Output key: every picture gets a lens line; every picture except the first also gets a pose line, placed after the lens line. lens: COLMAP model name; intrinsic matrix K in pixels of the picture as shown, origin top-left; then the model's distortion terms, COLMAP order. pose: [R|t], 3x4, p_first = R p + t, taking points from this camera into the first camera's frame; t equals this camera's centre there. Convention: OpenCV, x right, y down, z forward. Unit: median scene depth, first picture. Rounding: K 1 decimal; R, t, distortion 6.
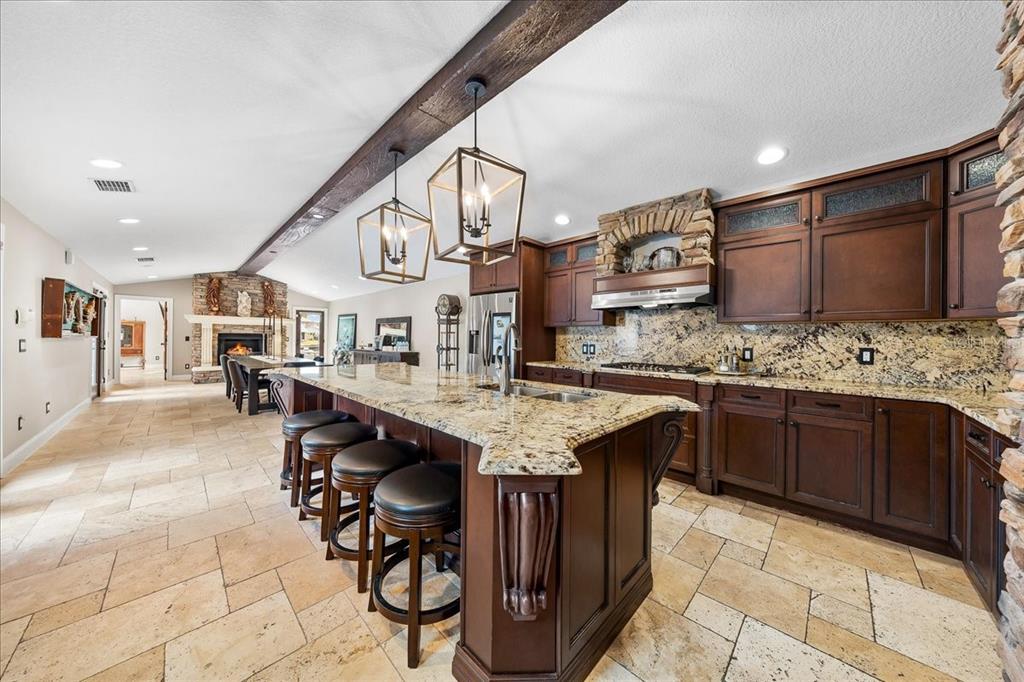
lens RADIAL K [[336.8, 0, 511.5], [0, 336.8, 335.9], [0, 0, 1]] dist [-0.000864, 0.000003]
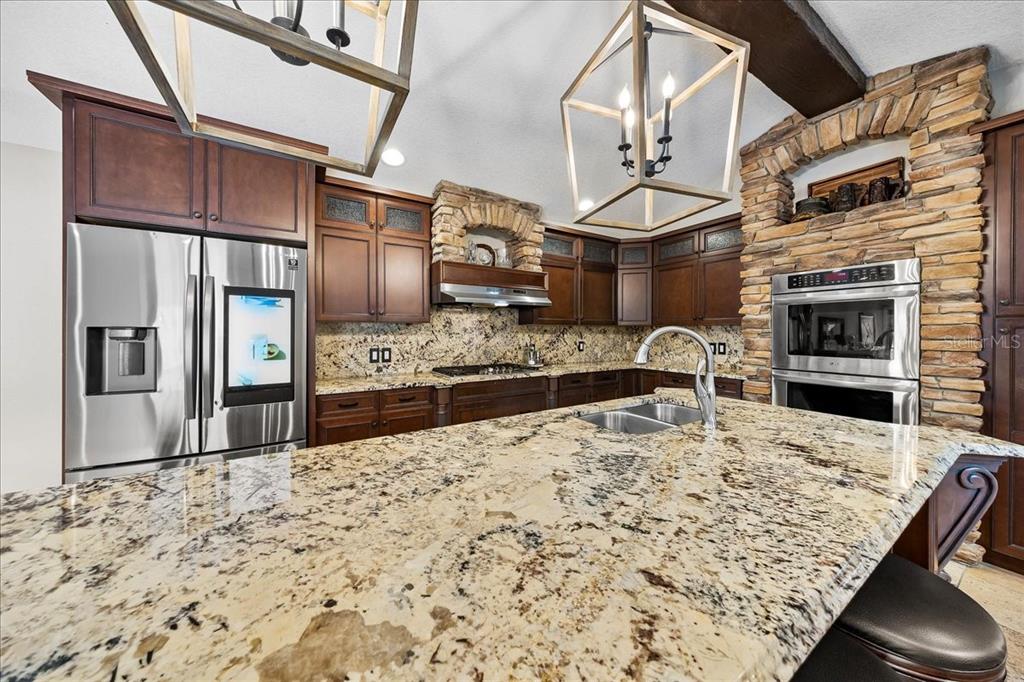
lens RADIAL K [[336.8, 0, 511.5], [0, 336.8, 335.9], [0, 0, 1]] dist [-0.000864, 0.000003]
pose [[0.237903, -0.010621, 0.971231, -0.481830], [0.007211, 0.999932, 0.009169, -0.006660], [-0.971262, 0.004822, 0.237963, 0.707221]]
